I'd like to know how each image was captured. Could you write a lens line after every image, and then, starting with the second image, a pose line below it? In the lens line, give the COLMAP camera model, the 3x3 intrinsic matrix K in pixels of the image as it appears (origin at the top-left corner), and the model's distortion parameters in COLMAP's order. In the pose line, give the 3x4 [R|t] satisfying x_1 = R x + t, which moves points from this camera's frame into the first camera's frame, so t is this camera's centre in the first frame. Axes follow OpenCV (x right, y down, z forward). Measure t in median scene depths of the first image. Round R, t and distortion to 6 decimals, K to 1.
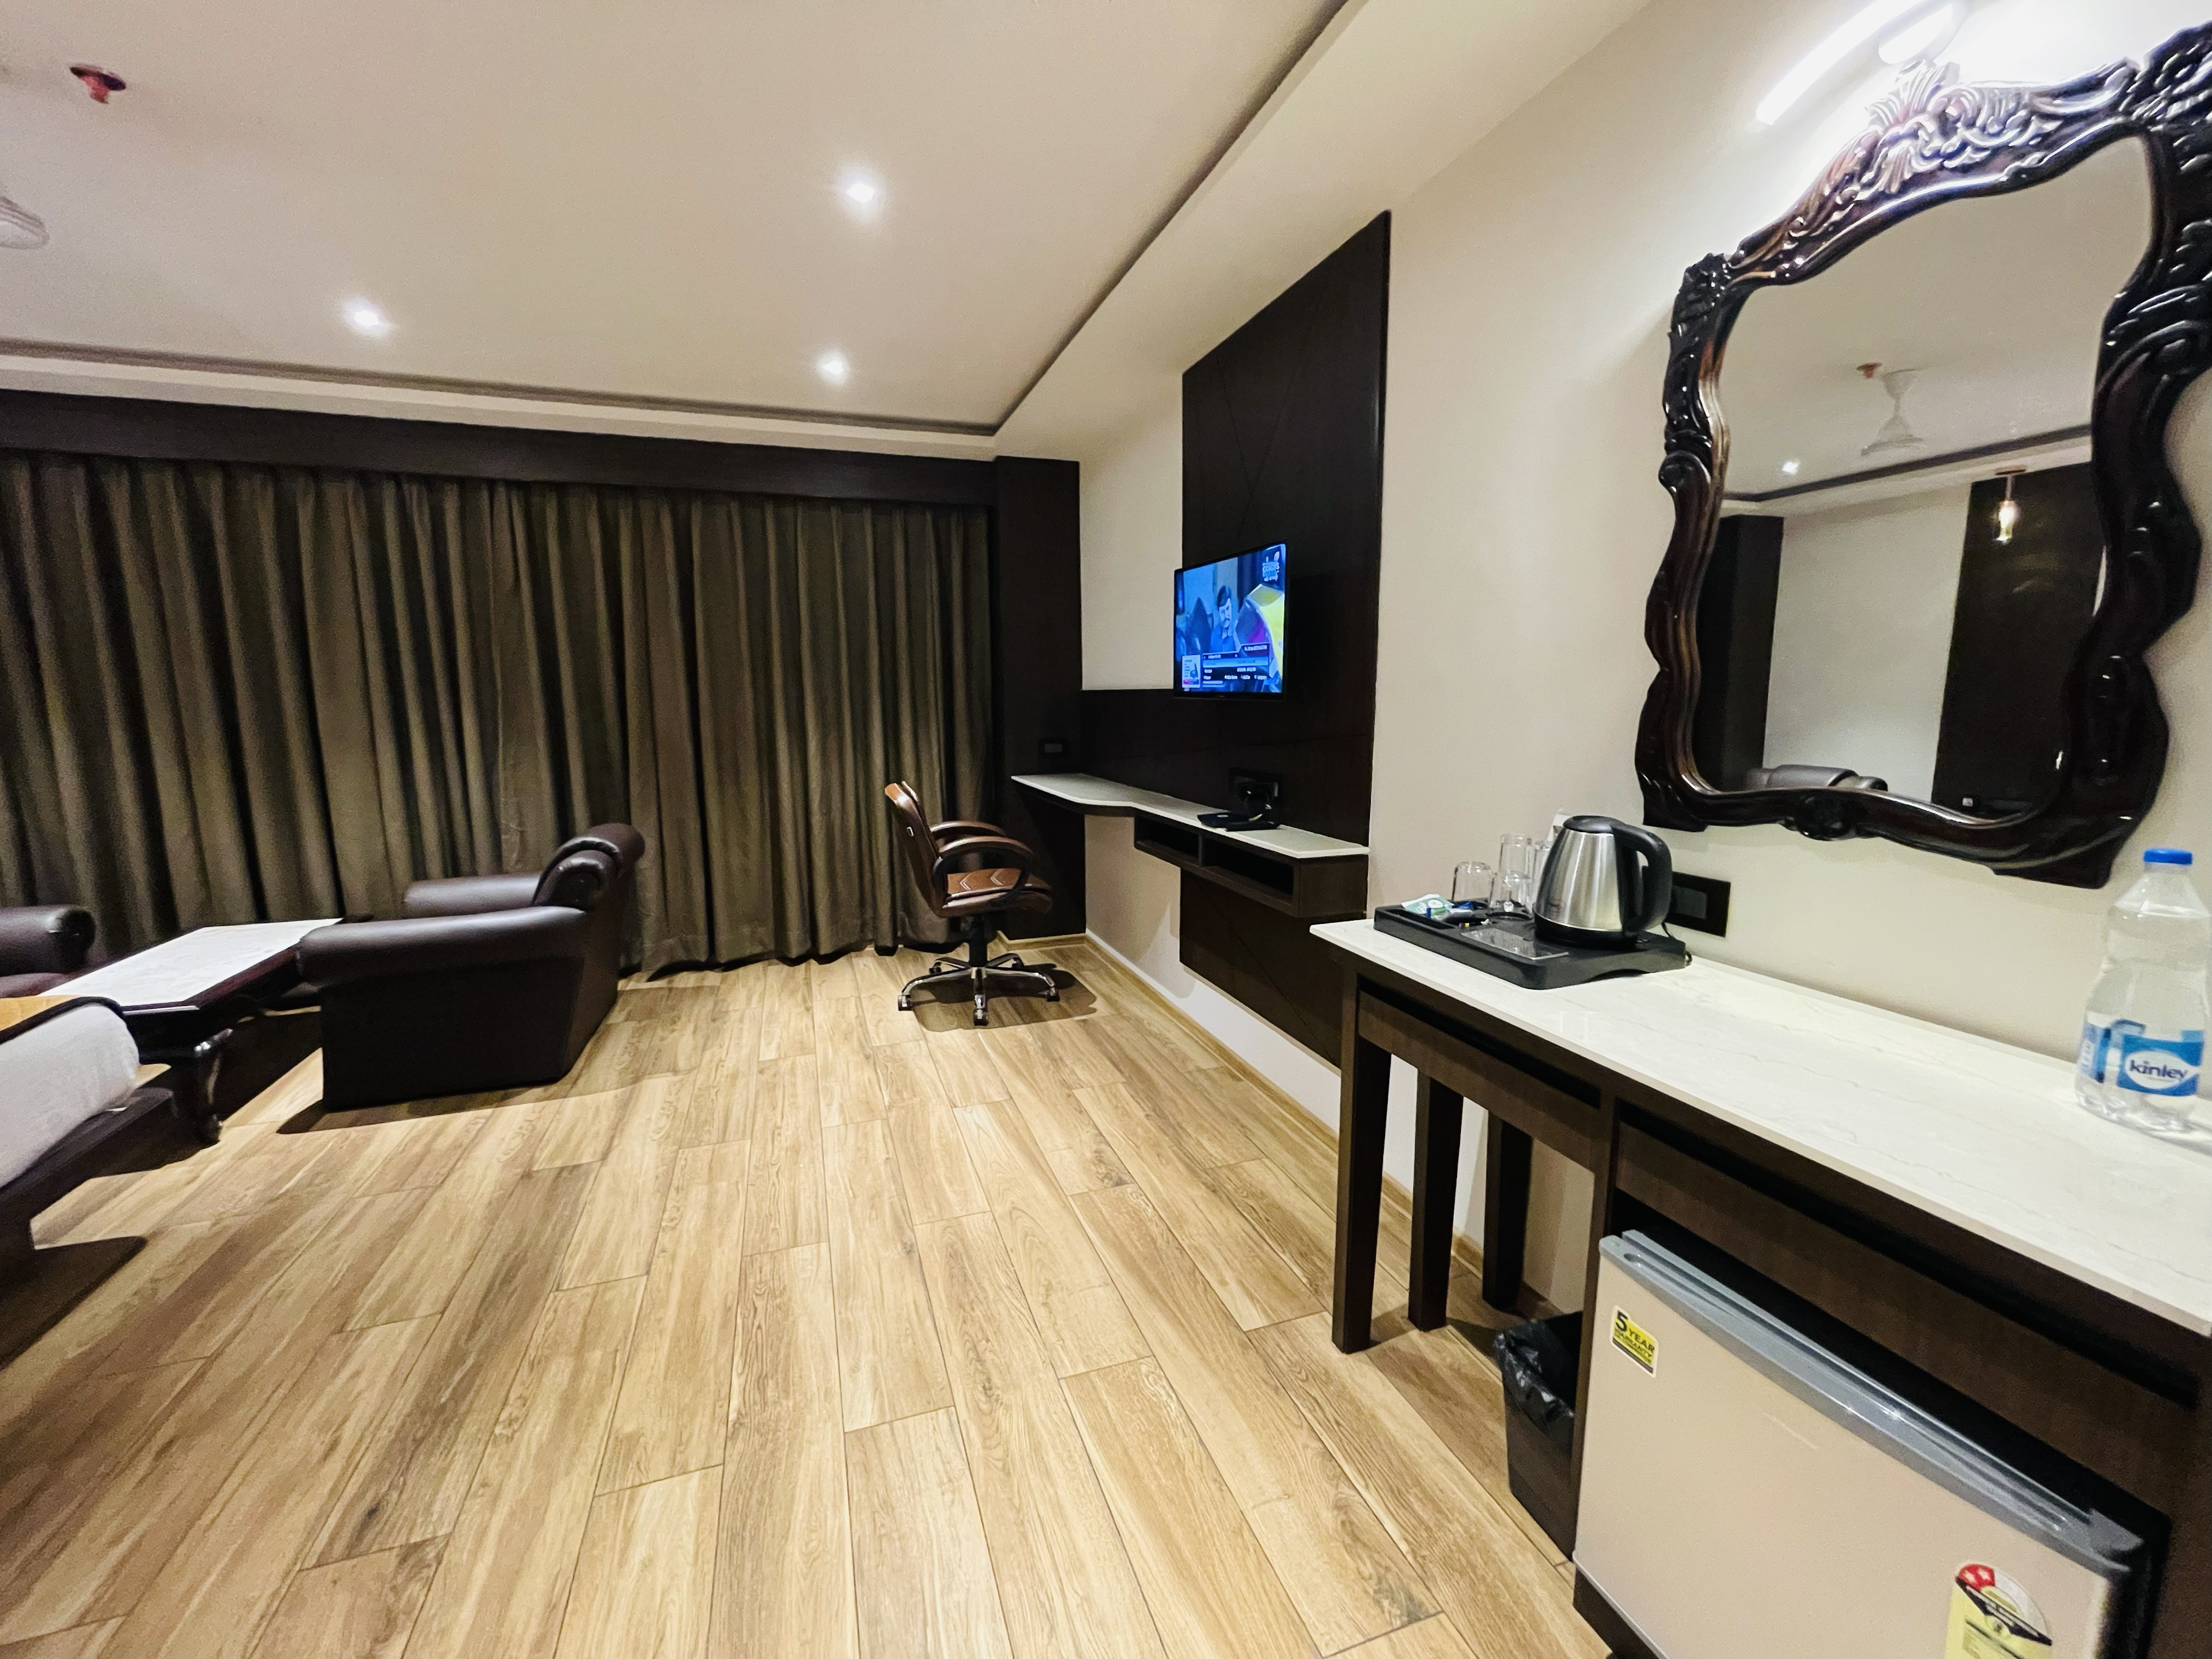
lens RADIAL K [[891.2, 0, 1083.5], [0, 891.2, 828.3], [0, 0, 1]] dist [-0.003140, 0.000068]
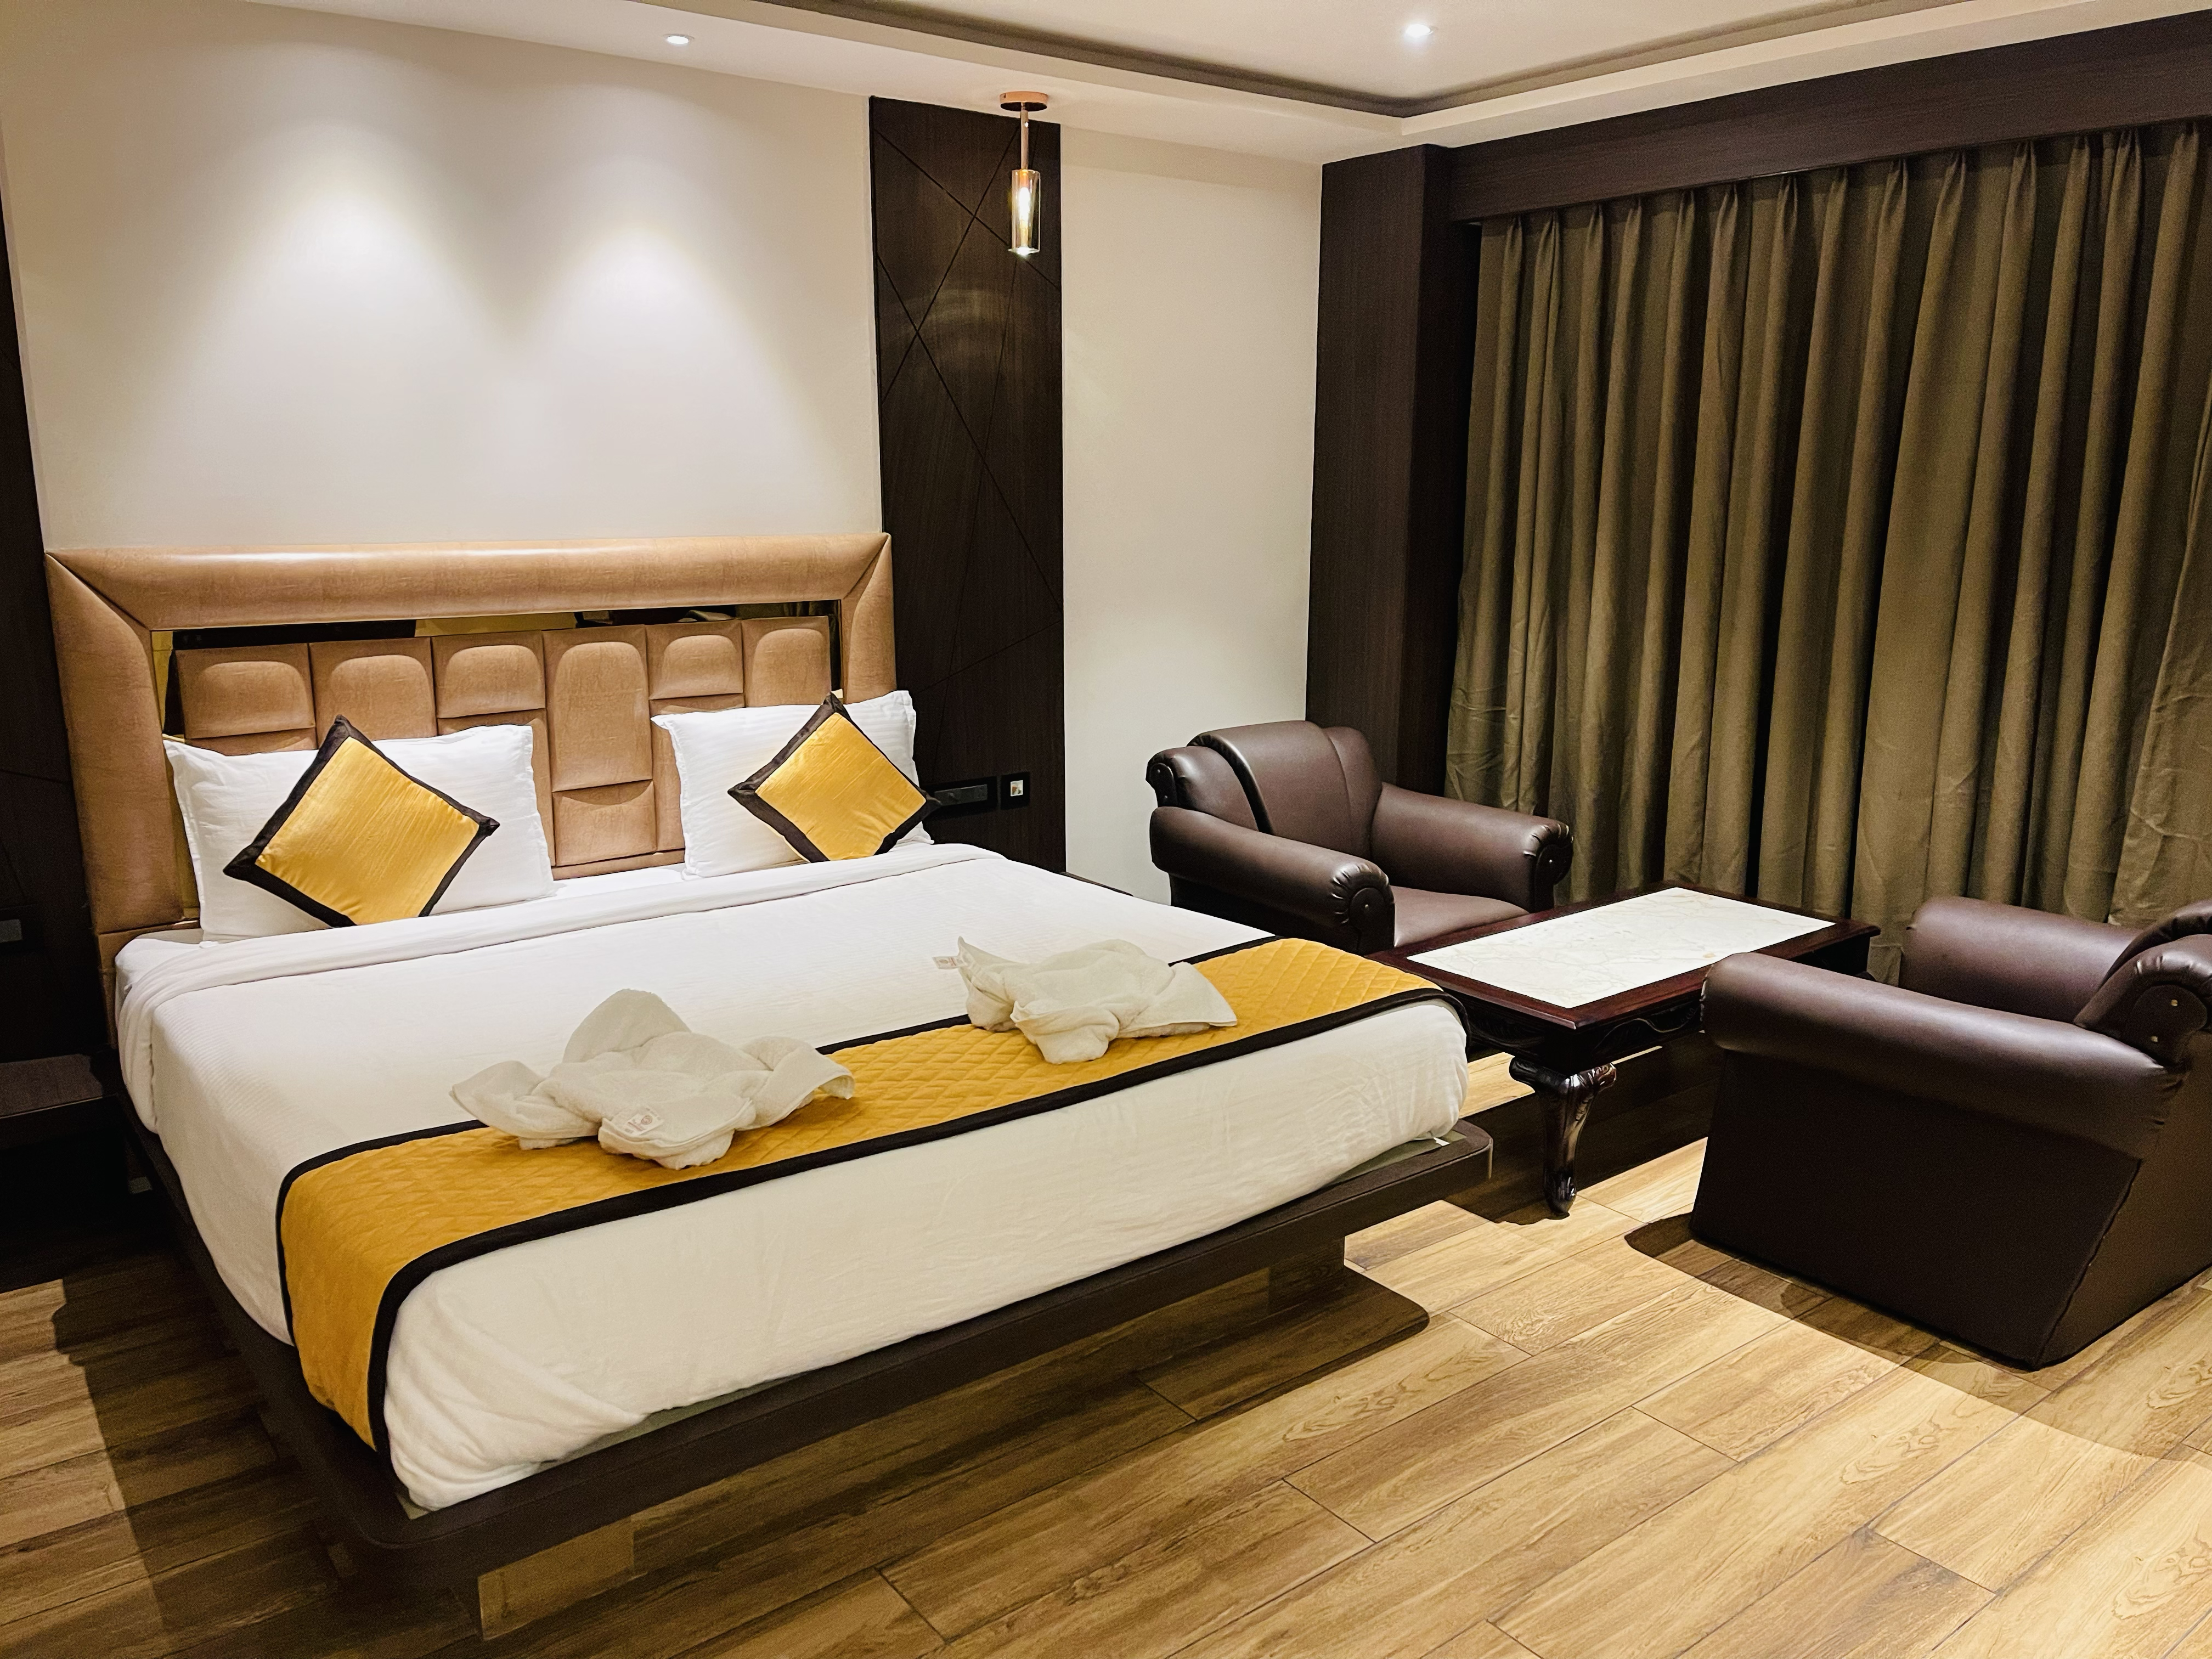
lens RADIAL K [[1676.4, 0, 1113.9], [0, 1676.4, 844.9], [0, 0, 1]] dist [0.027253, -0.031445]
pose [[0.332055, 0.214807, -0.918476, 0.049424], [-0.142452, 0.973977, 0.176286, -0.105369], [0.932441, 0.072302, 0.354013, 0.175896]]
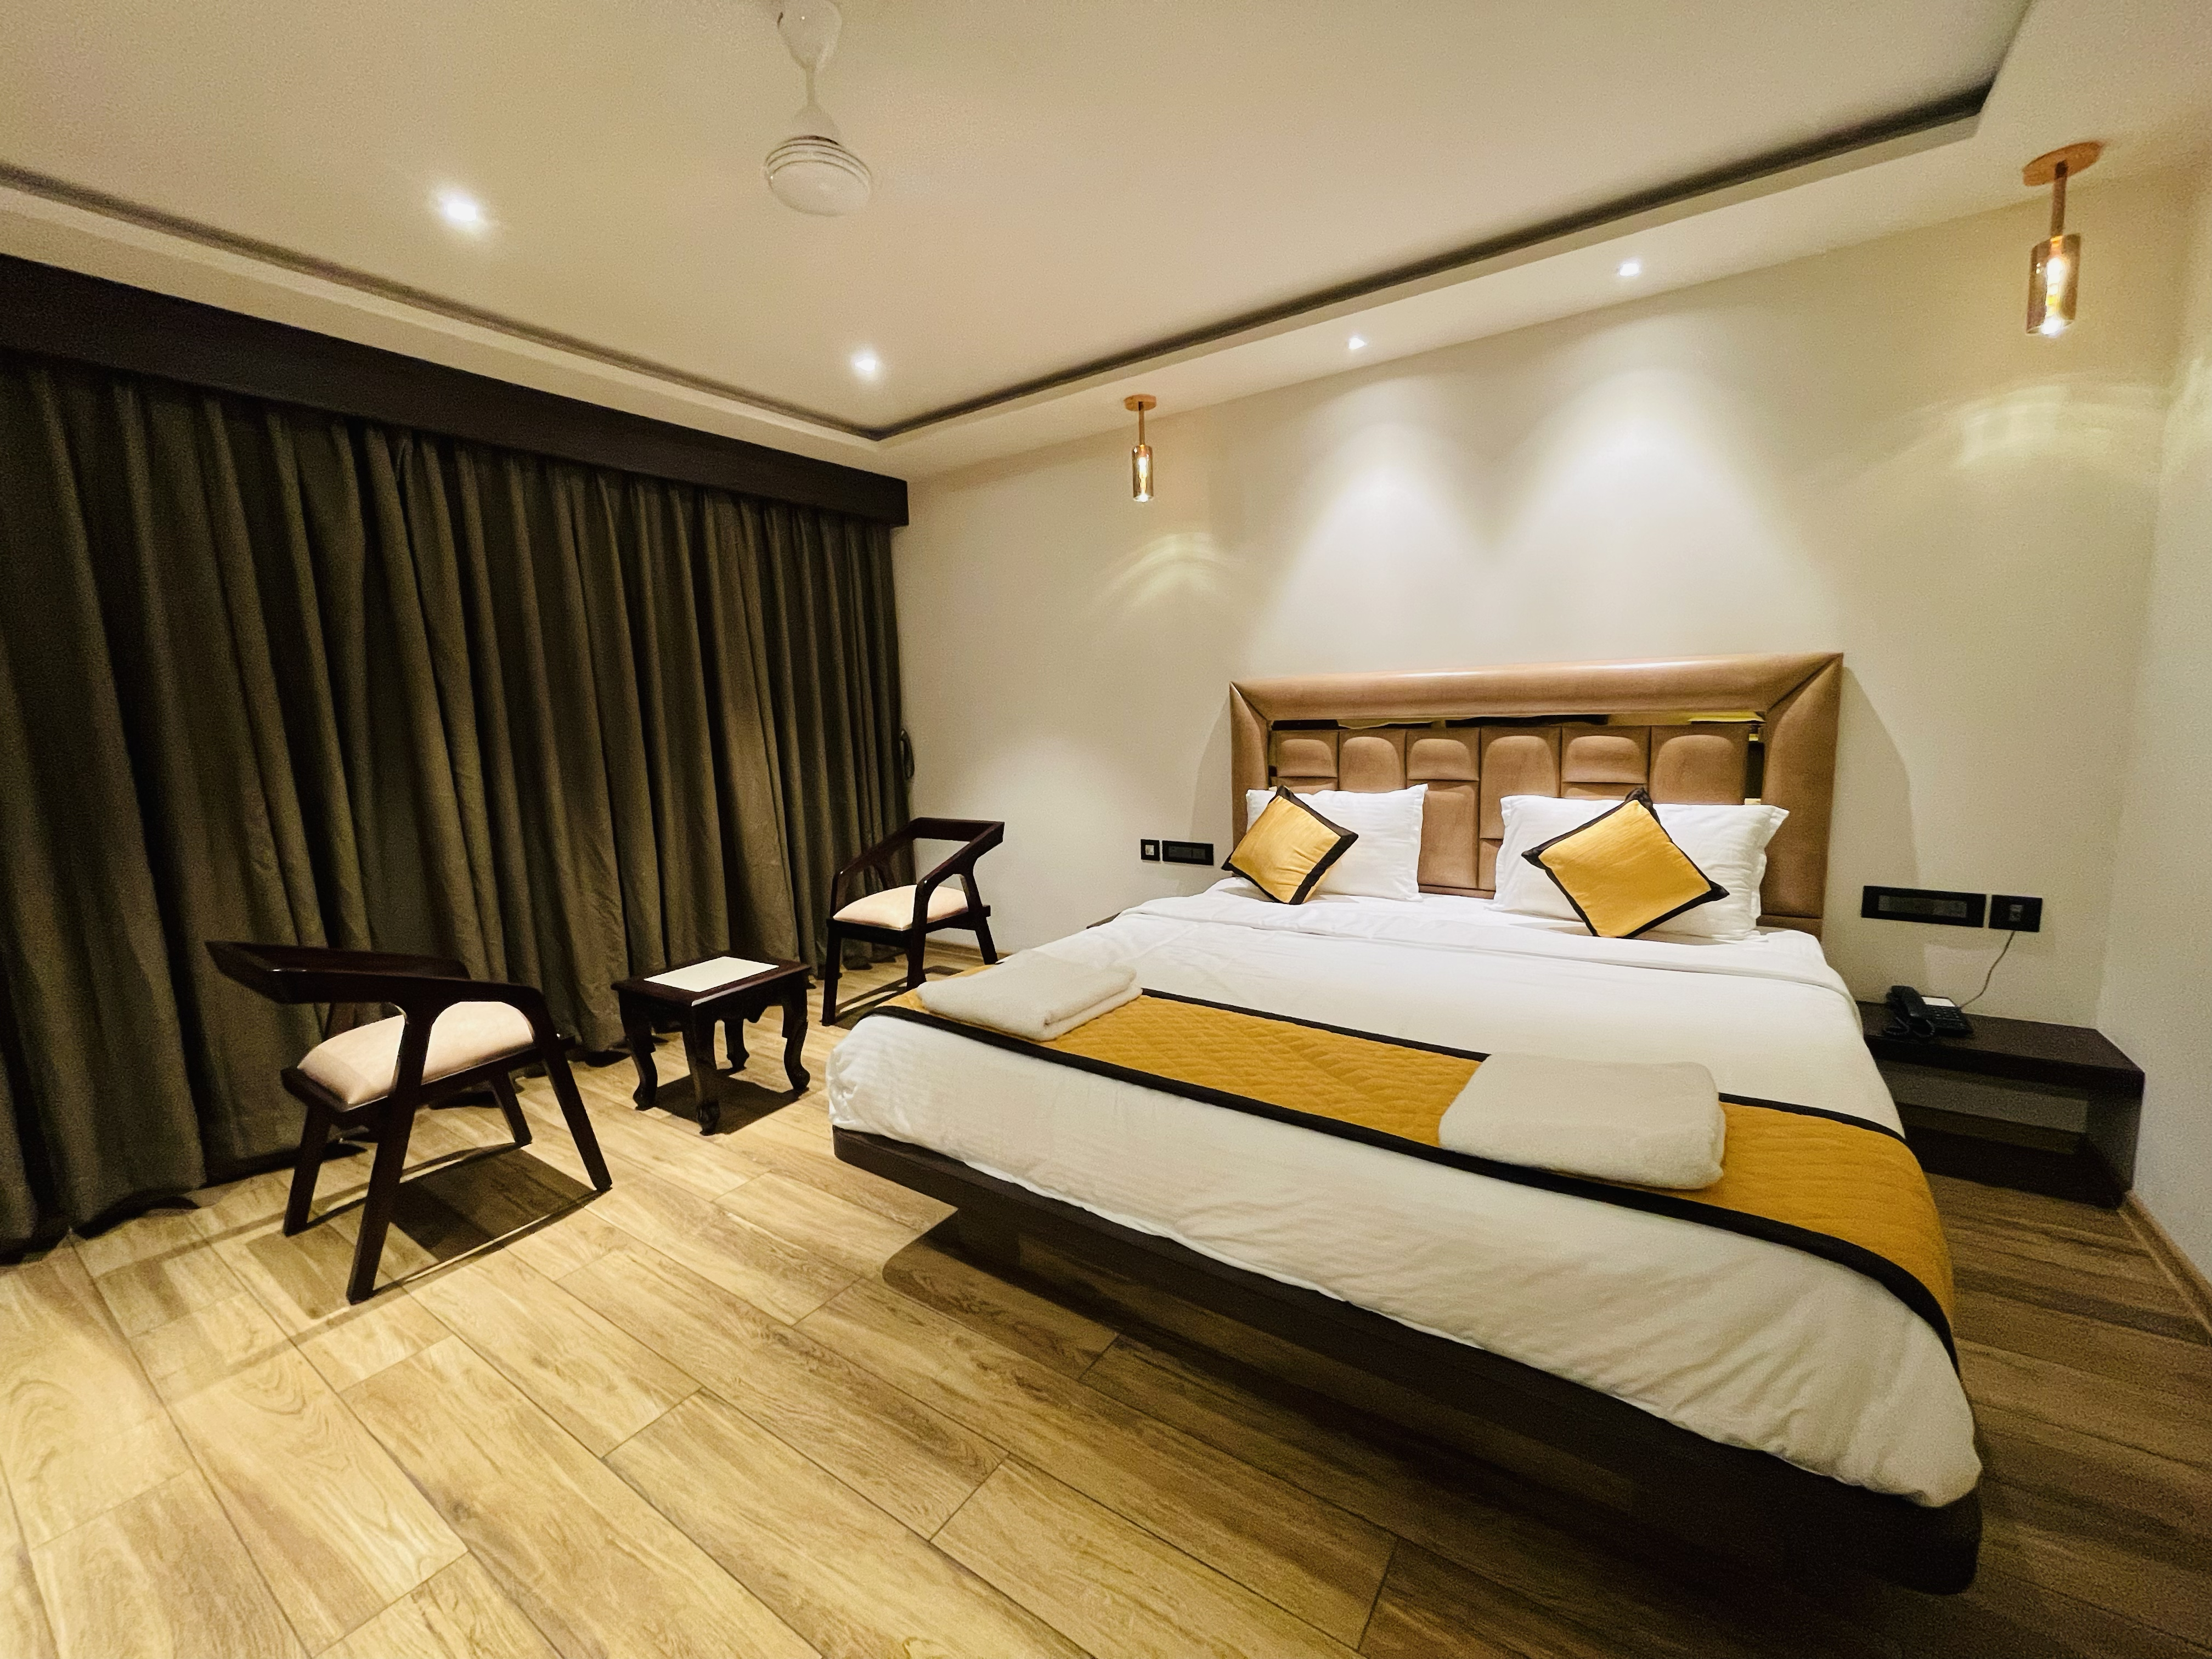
lens RADIAL K [[891.2, 0, 1093.6], [0, 891.2, 824.6], [0, 0, 1]] dist [-0.003140, 0.000068]
pose [[-0.791196, 0.133790, -0.596749, -0.384750], [-0.040824, 0.962047, 0.269815, -0.133108], [0.610199, 0.237838, -0.755705, 0.802320]]
